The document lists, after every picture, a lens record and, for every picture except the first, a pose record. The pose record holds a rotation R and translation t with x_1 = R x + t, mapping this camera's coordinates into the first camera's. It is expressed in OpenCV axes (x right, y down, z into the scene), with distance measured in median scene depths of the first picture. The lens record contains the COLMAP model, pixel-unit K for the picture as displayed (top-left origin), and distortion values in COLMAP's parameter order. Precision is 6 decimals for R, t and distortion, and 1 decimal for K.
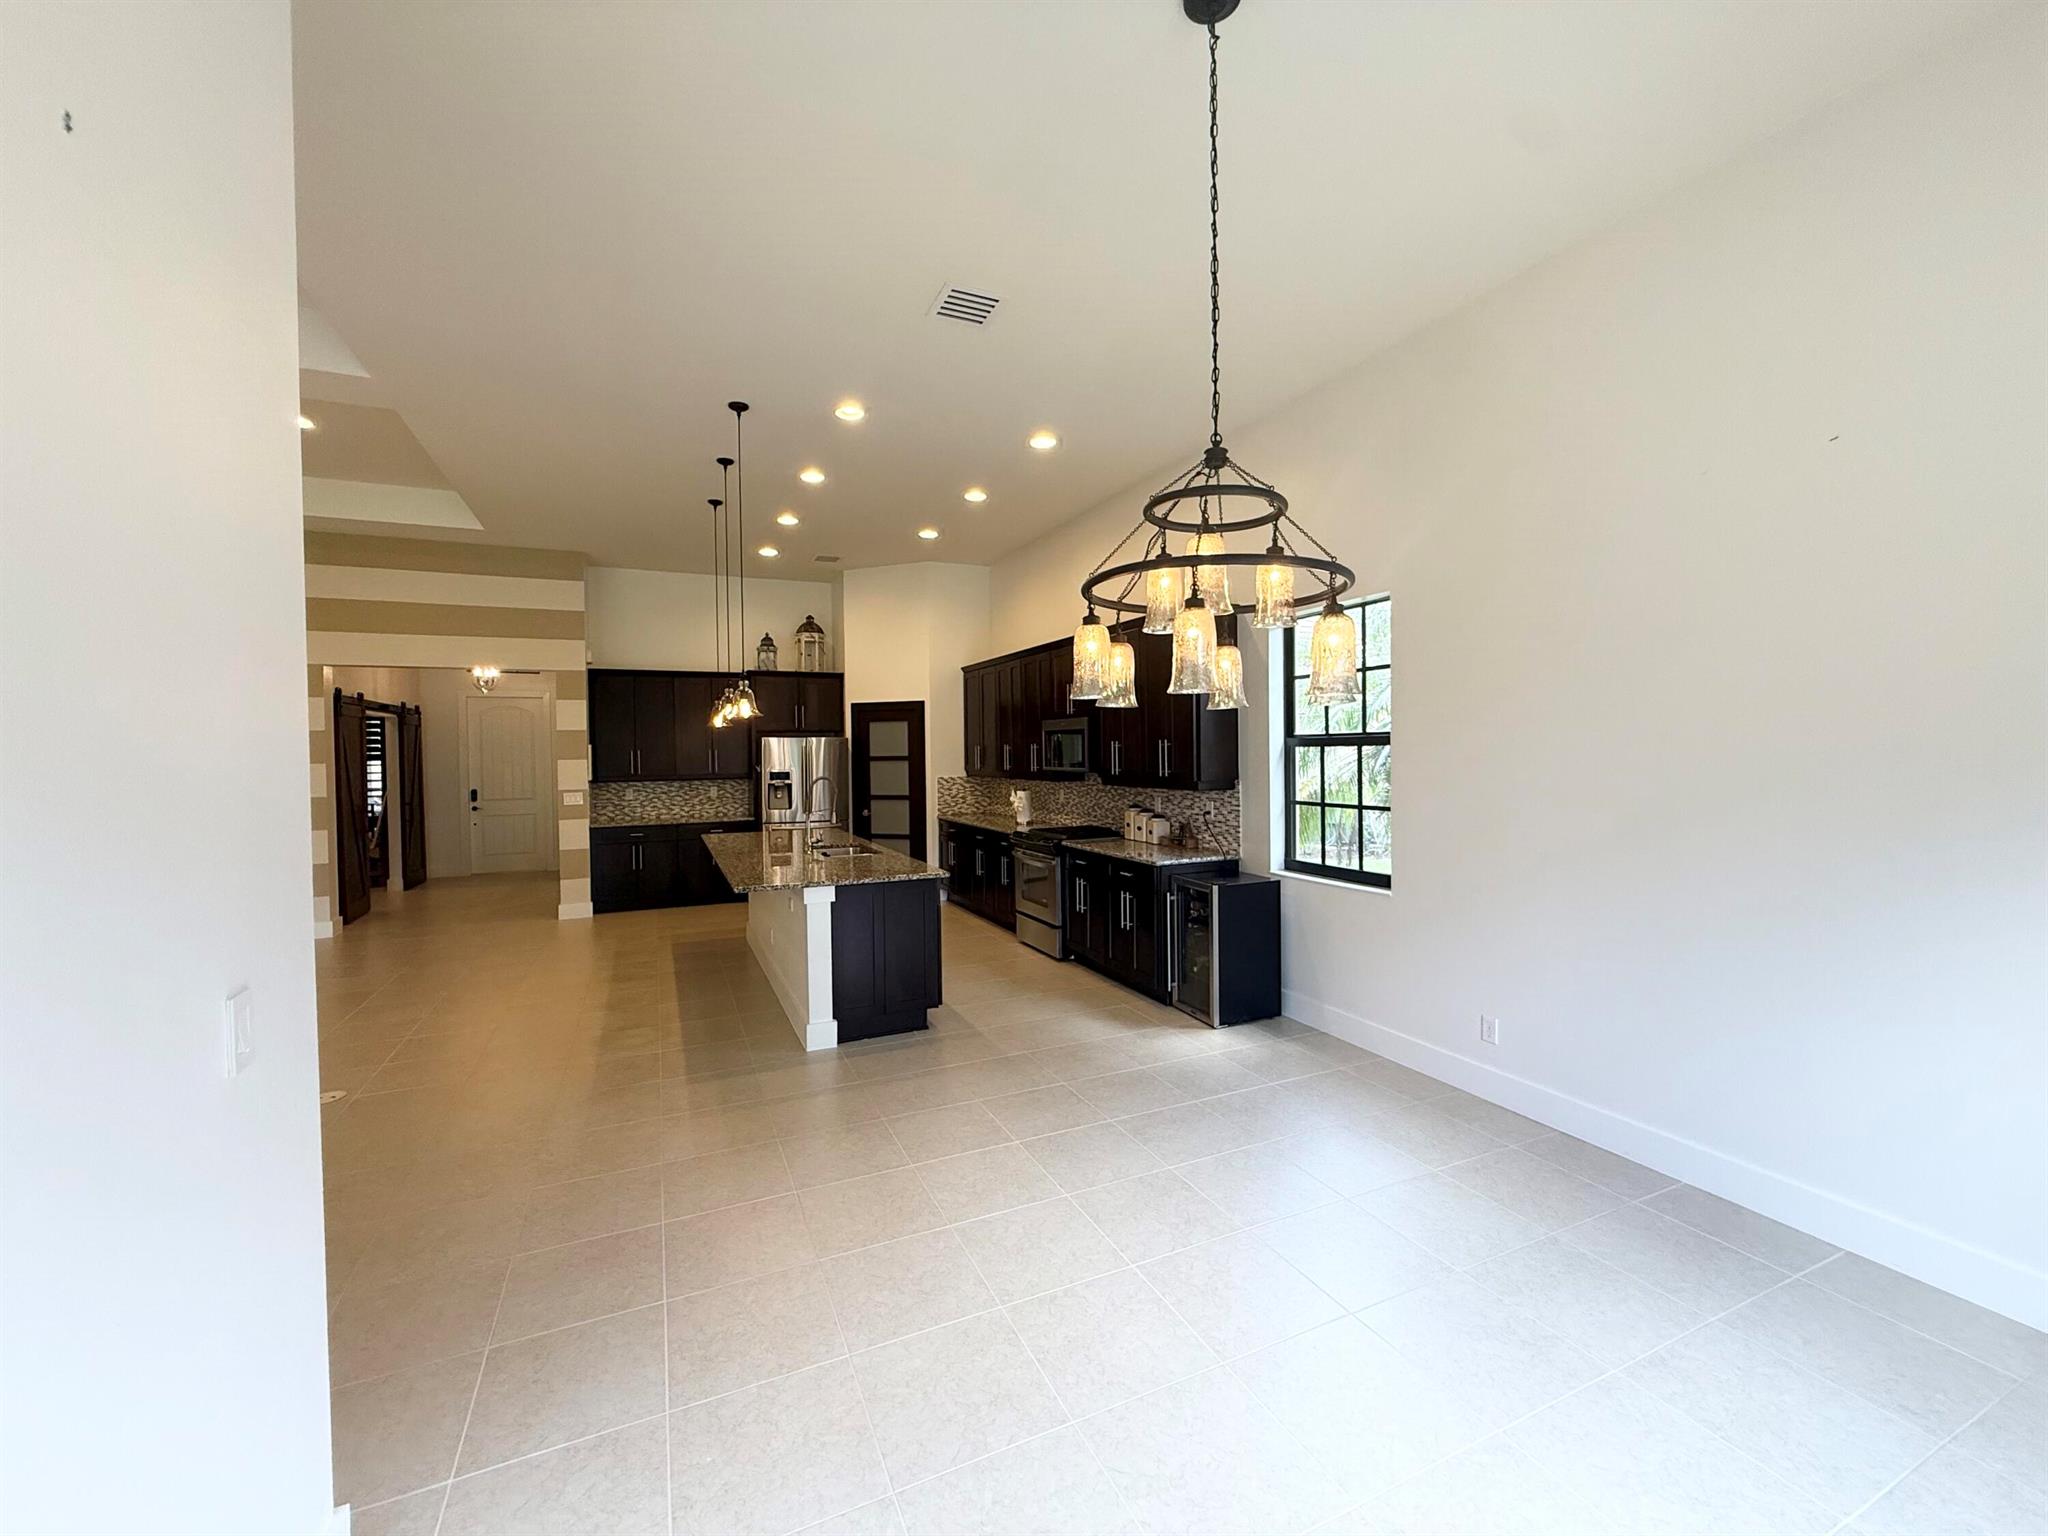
lens RADIAL K [[817.0, 0, 1019.3], [0, 817.0, 763.7], [0, 0, 1]] dist [0.000761, -0.000258]
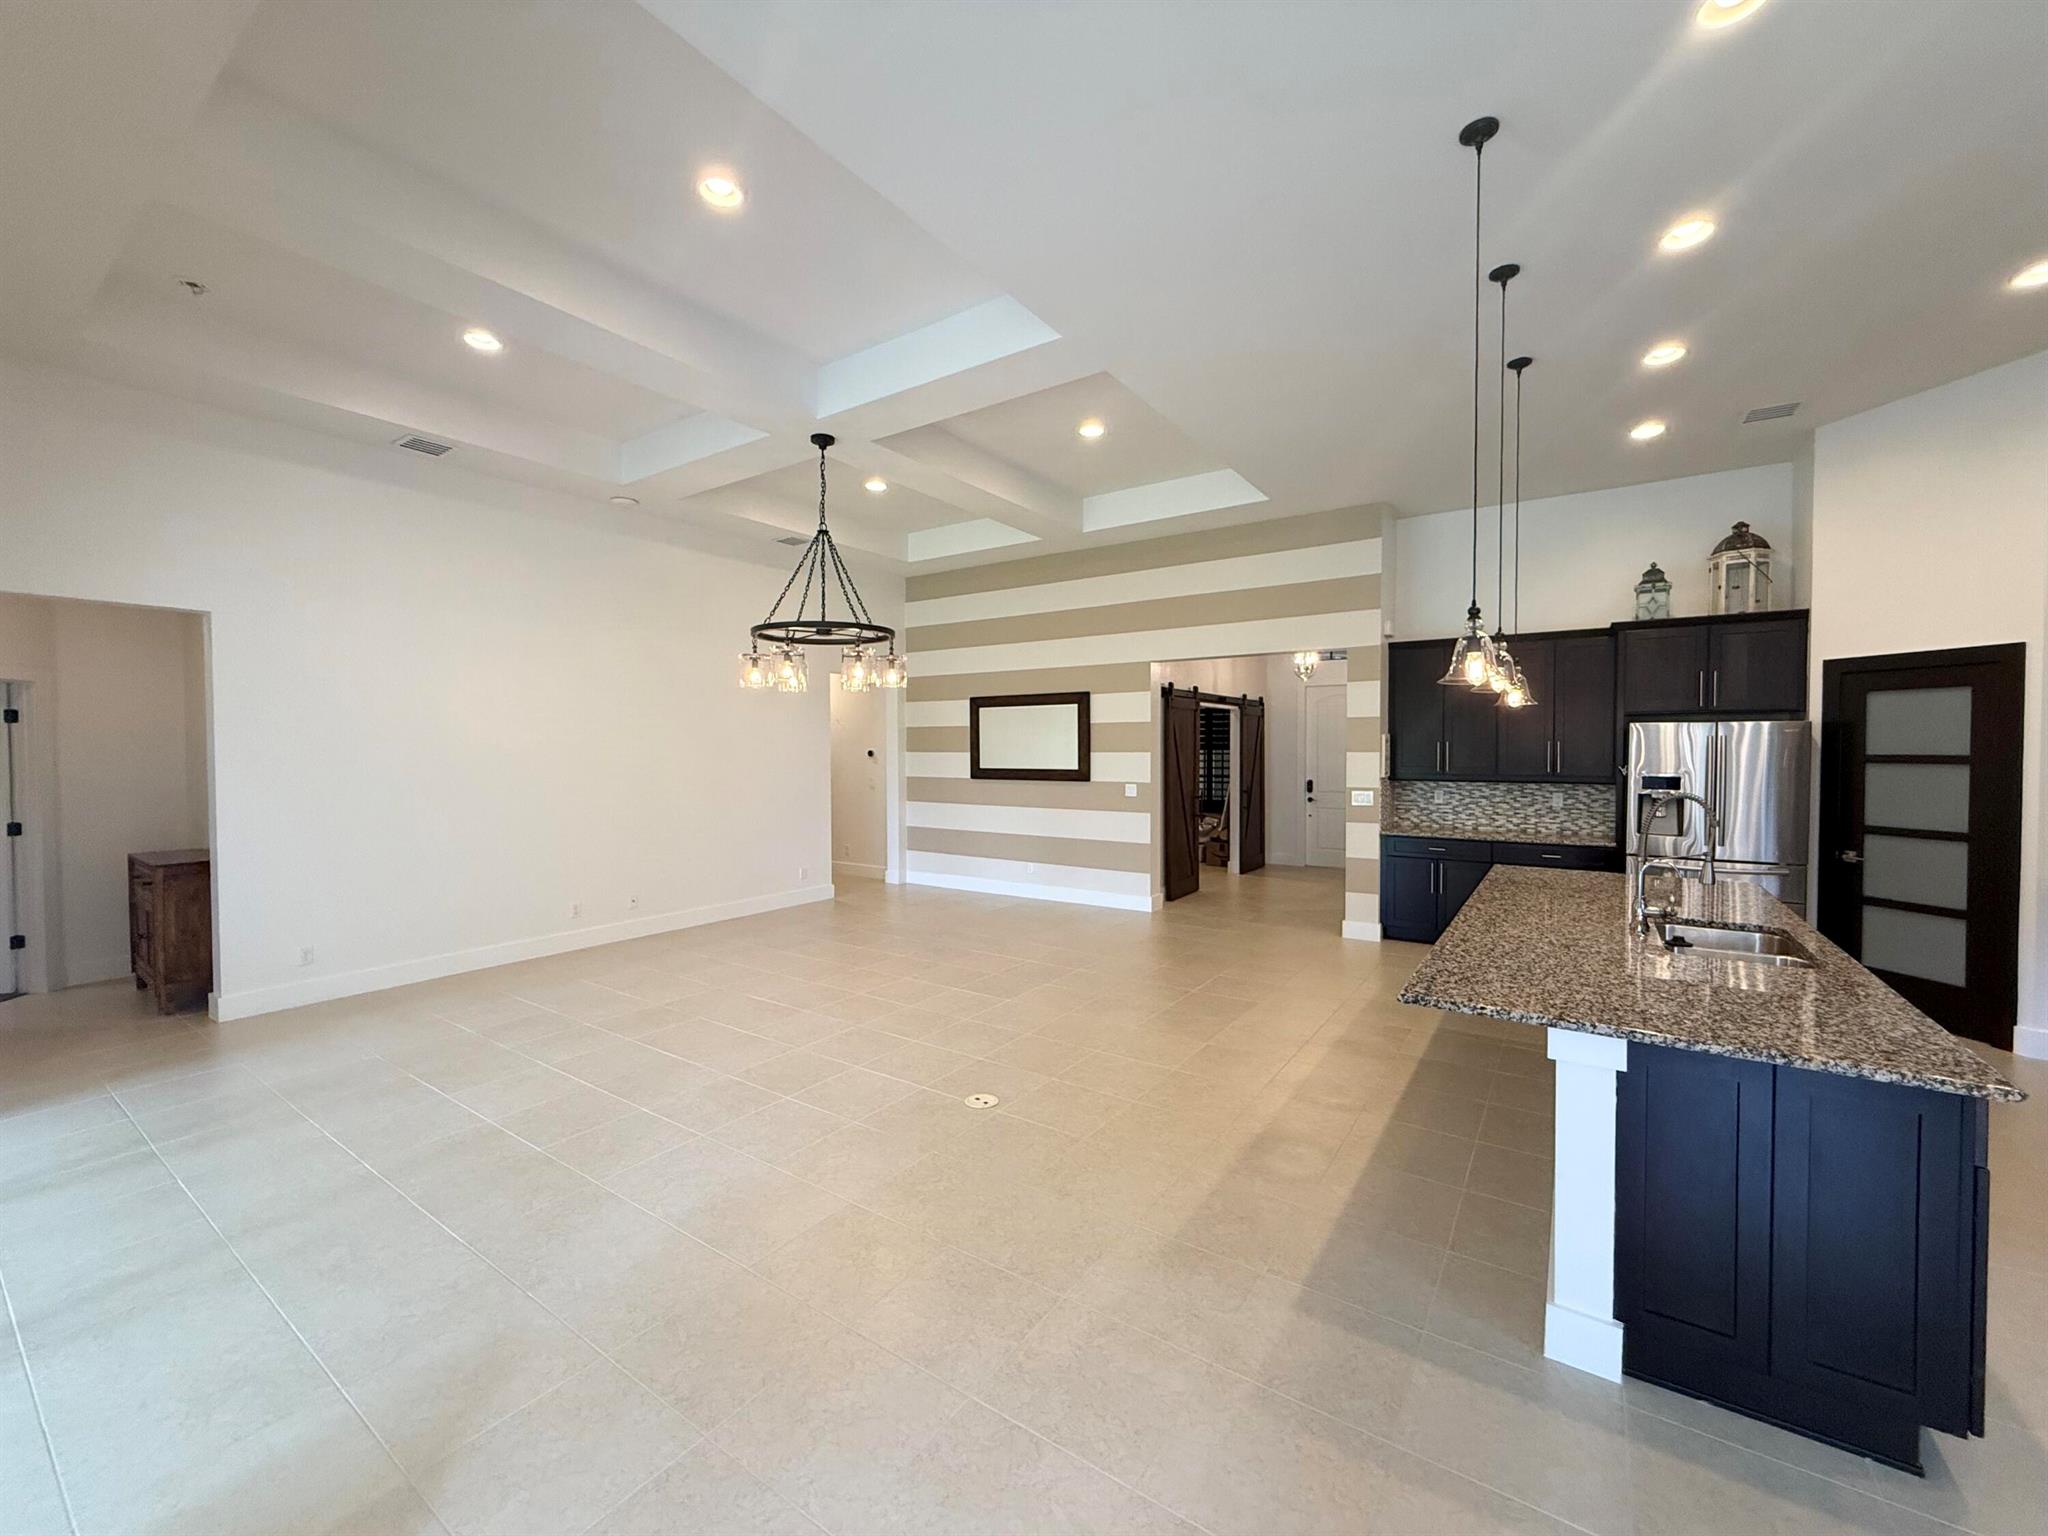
lens RADIAL K [[817.0, 0, 1019.3], [0, 817.0, 763.7], [0, 0, 1]] dist [0.000761, -0.000258]
pose [[0.516324, 0.029085, -0.855899, -0.006669], [-0.019527, 0.999563, 0.022187, -0.004198], [0.856171, 0.005257, 0.516667, 0.233690]]
